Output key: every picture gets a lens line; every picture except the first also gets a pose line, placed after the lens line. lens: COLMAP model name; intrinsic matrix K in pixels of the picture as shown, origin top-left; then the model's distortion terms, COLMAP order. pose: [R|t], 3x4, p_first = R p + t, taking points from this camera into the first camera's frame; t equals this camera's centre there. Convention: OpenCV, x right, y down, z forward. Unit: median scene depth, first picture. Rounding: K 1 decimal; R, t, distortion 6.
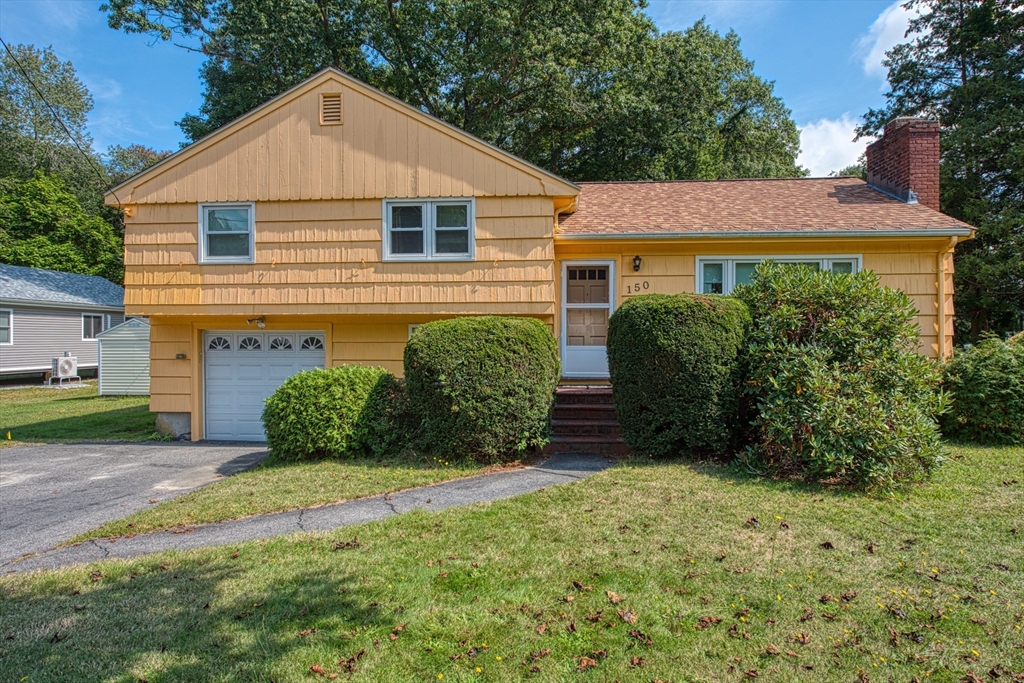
lens RADIAL K [[411.7, 0, 511.2], [0, 411.7, 340.0], [0, 0, 1]] dist [-0.003228, -0.000199]
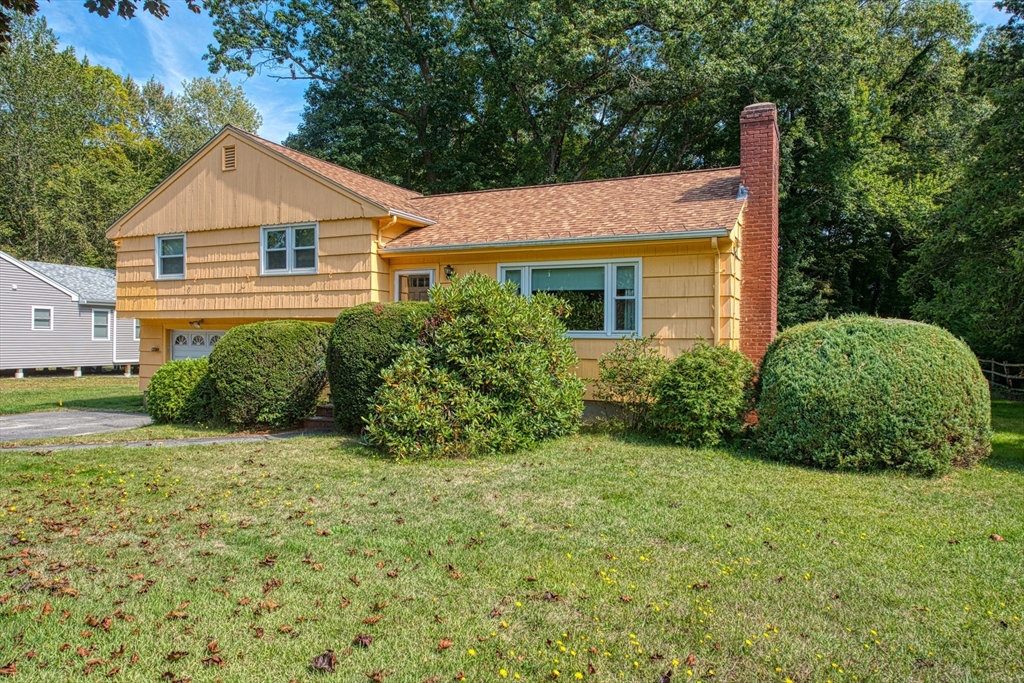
lens RADIAL K [[445.3, 0, 512.0], [0, 445.3, 341.5], [0, 0, 1]] dist [-0.002206, -0.000305]
pose [[0.969904, 0.010207, -0.243273, 0.766654], [-0.009640, 0.999947, 0.003522, -0.002551], [0.243296, -0.001071, 0.969951, -0.132690]]
